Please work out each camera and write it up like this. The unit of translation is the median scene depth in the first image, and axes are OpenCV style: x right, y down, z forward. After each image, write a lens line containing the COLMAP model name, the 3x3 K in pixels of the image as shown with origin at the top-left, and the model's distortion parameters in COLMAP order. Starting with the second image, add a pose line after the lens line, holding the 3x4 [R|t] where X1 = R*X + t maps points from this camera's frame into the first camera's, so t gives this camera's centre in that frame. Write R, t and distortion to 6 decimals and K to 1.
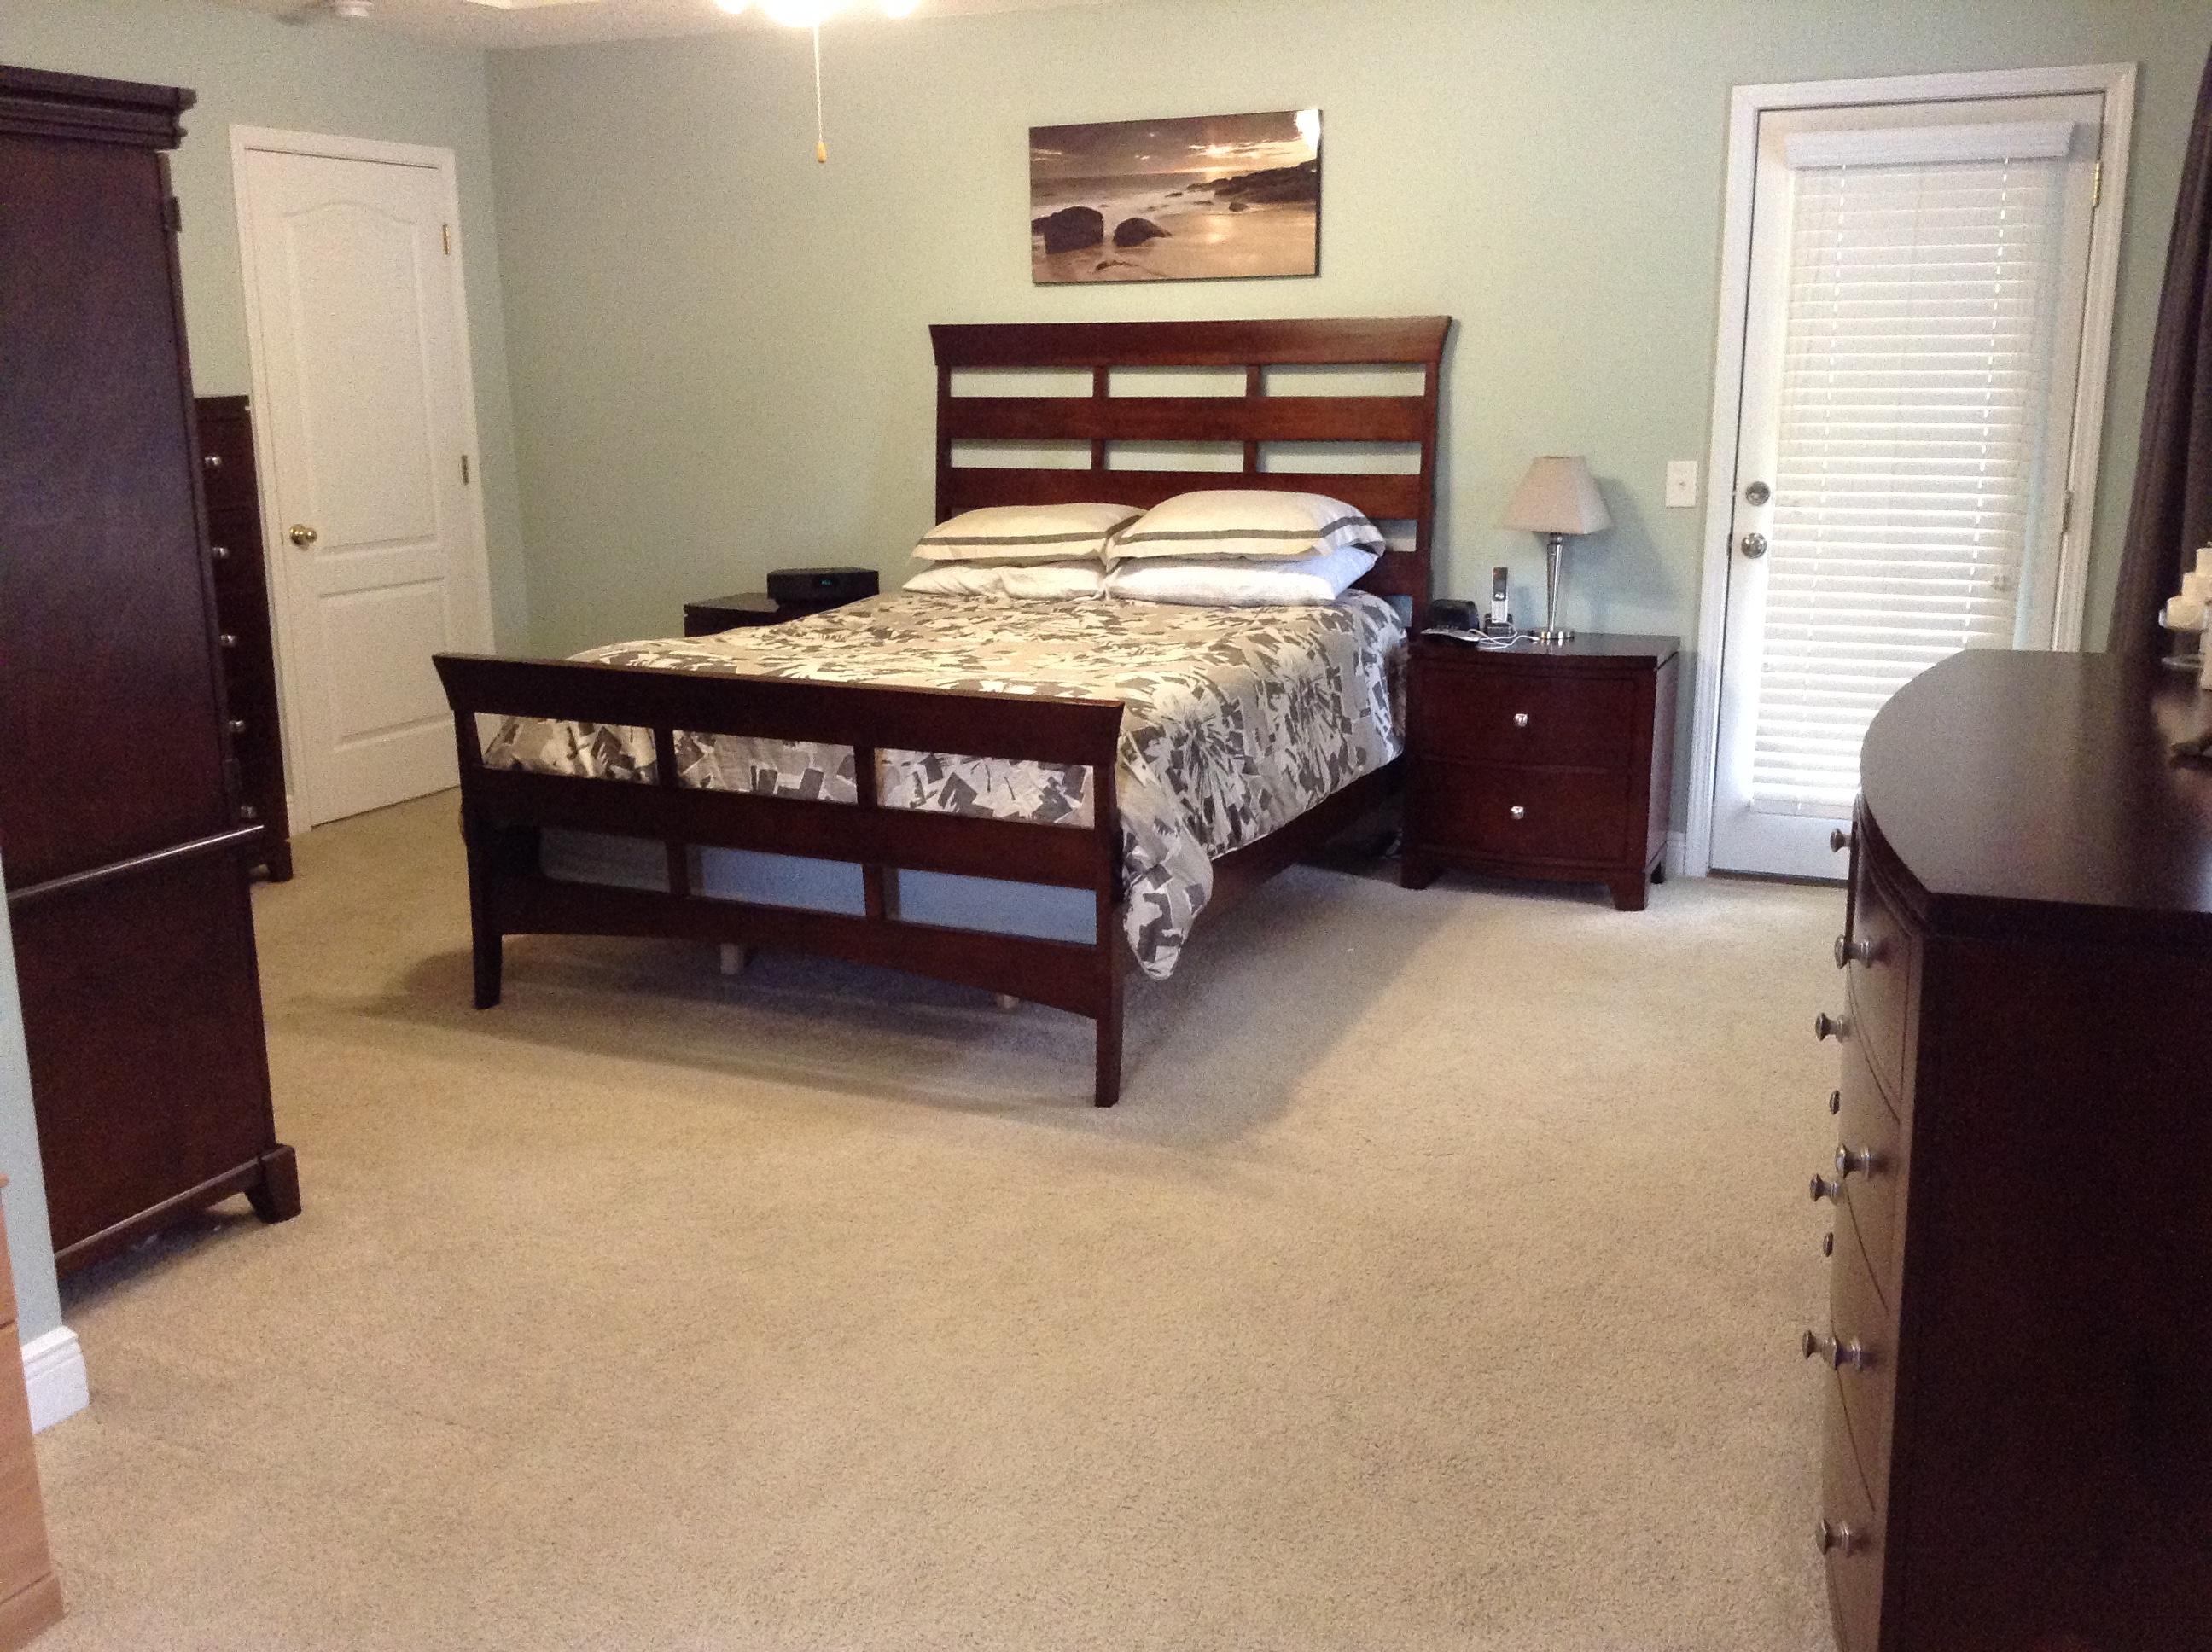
lens RADIAL K [[2020.9, 0, 1112.4], [0, 2020.9, 821.4], [0, 0, 1]] dist [0.045914, 0.000000]
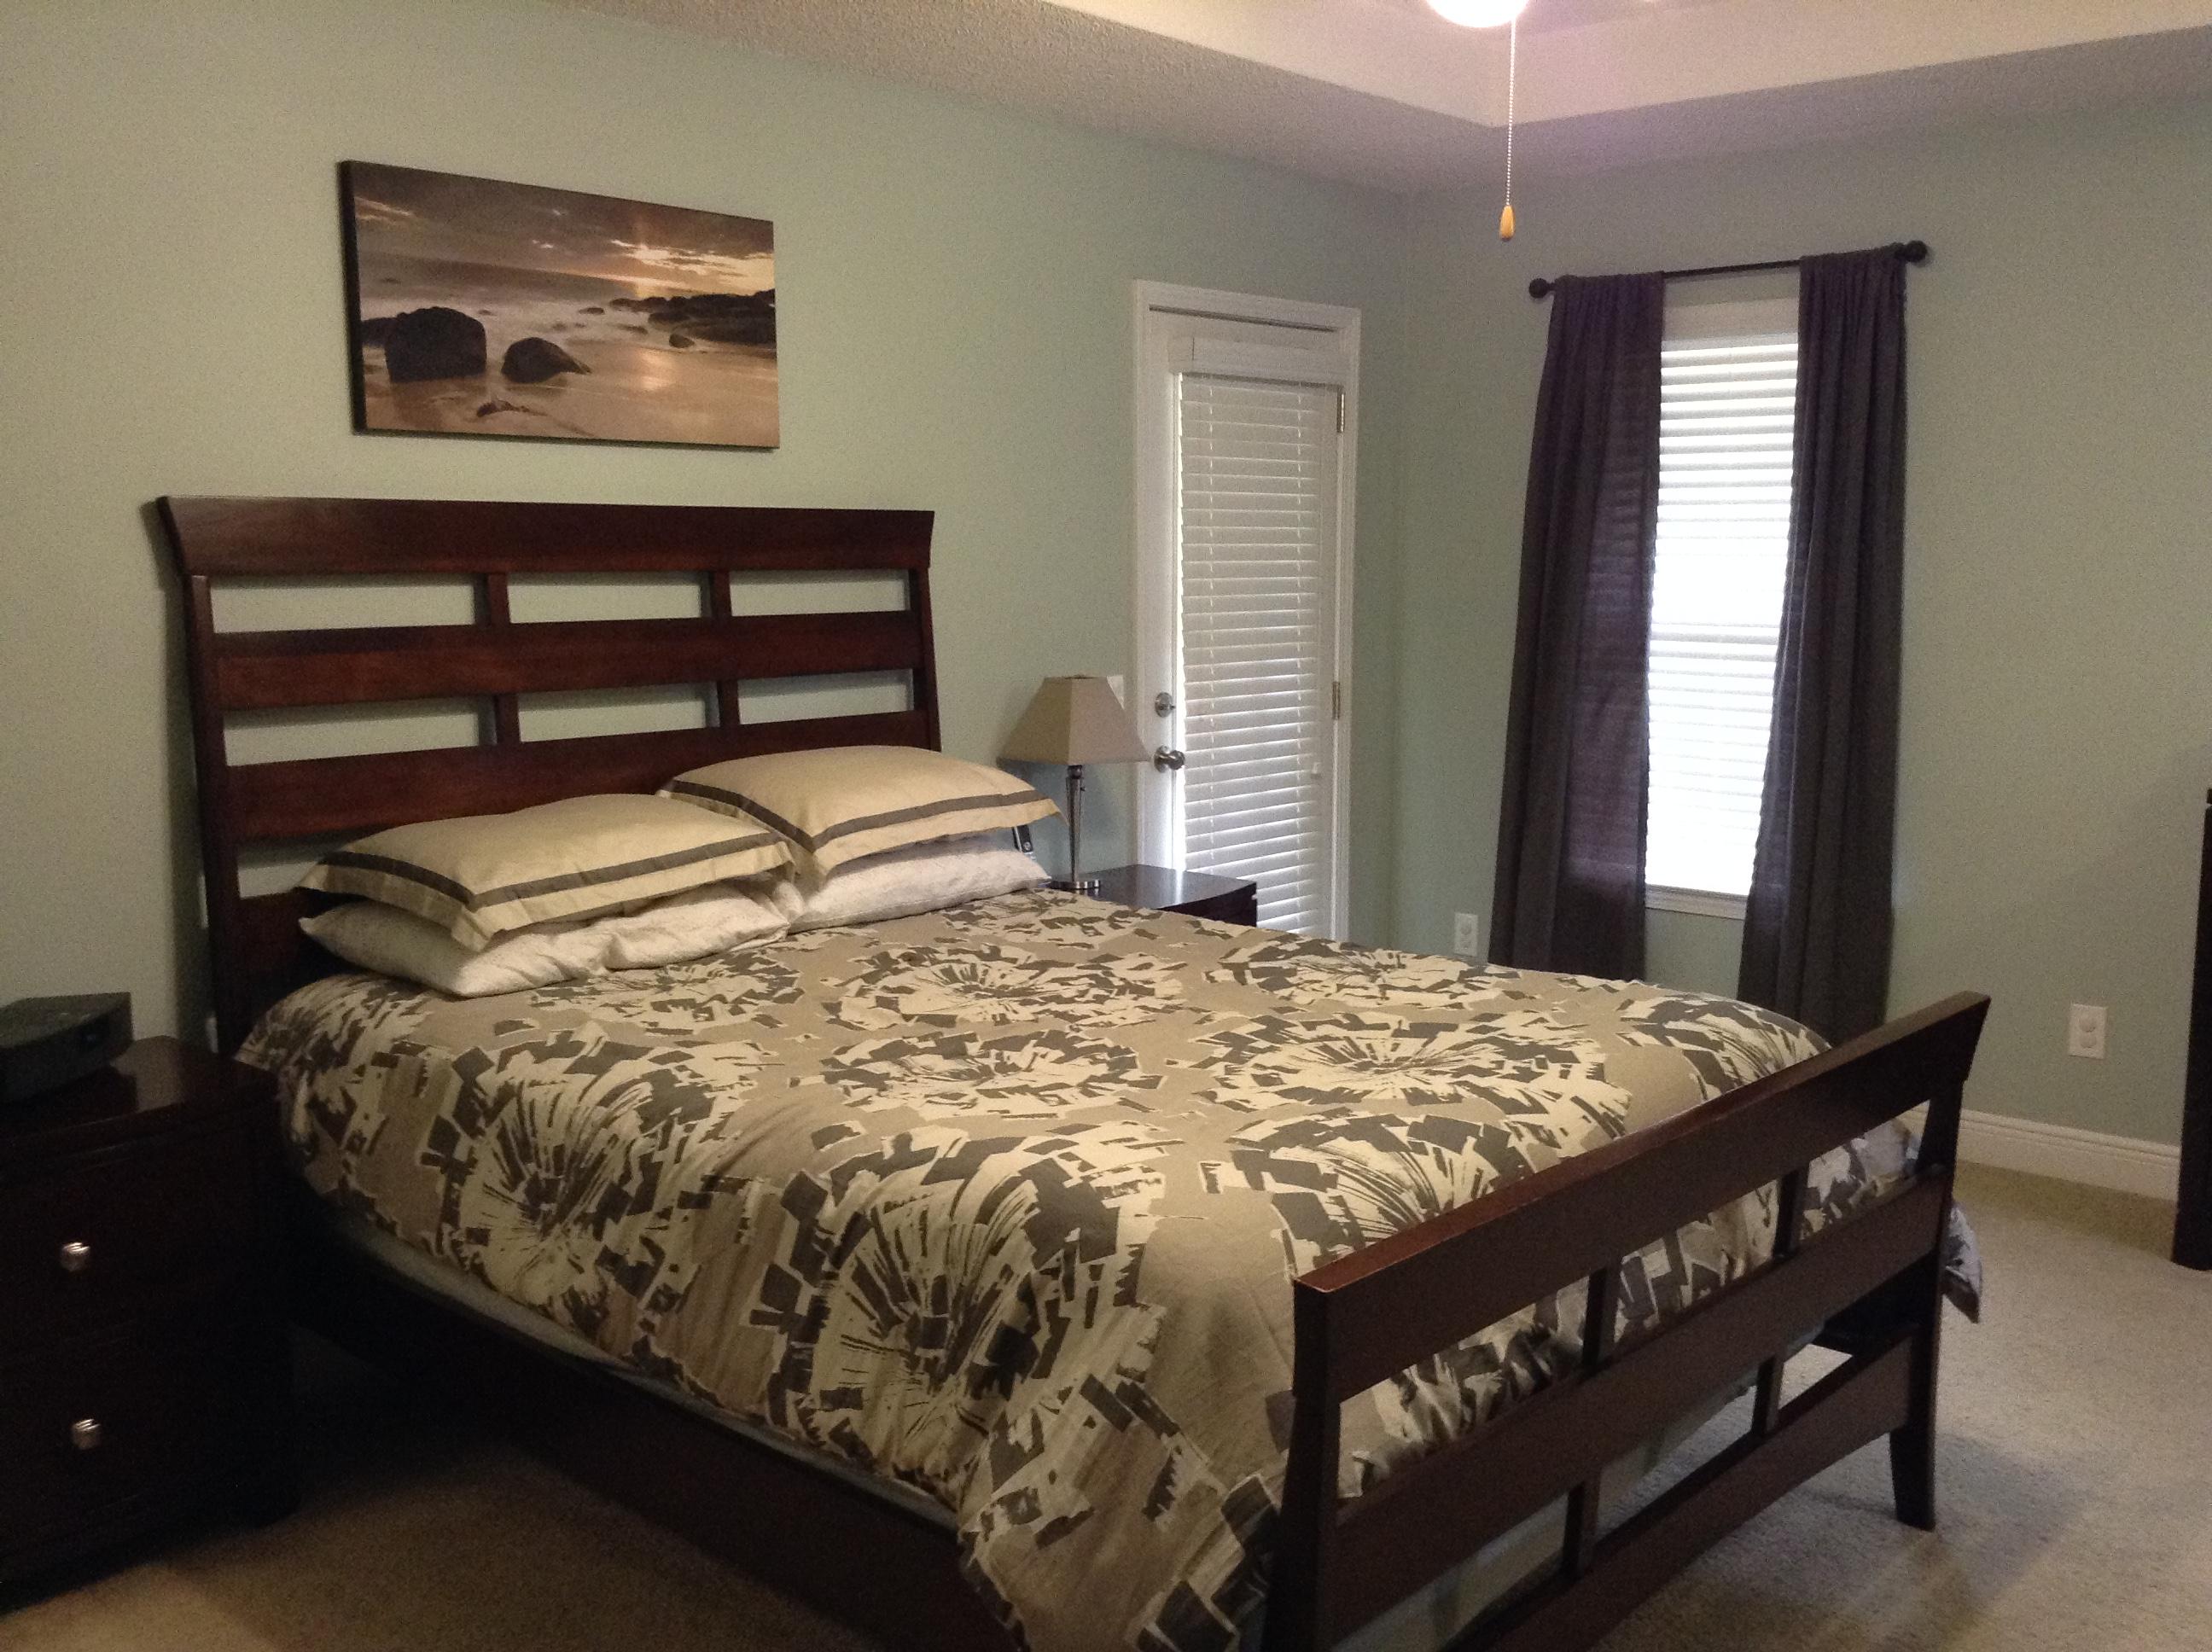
lens RADIAL K [[2020.9, 0, 1102.0], [0, 2020.9, 817.8], [0, 0, 1]] dist [0.045914, 0.000000]
pose [[0.312291, -0.122306, 0.942081, -0.543994], [0.207757, 0.976465, 0.057900, -0.157190], [-0.926990, 0.177642, 0.330351, 0.671096]]
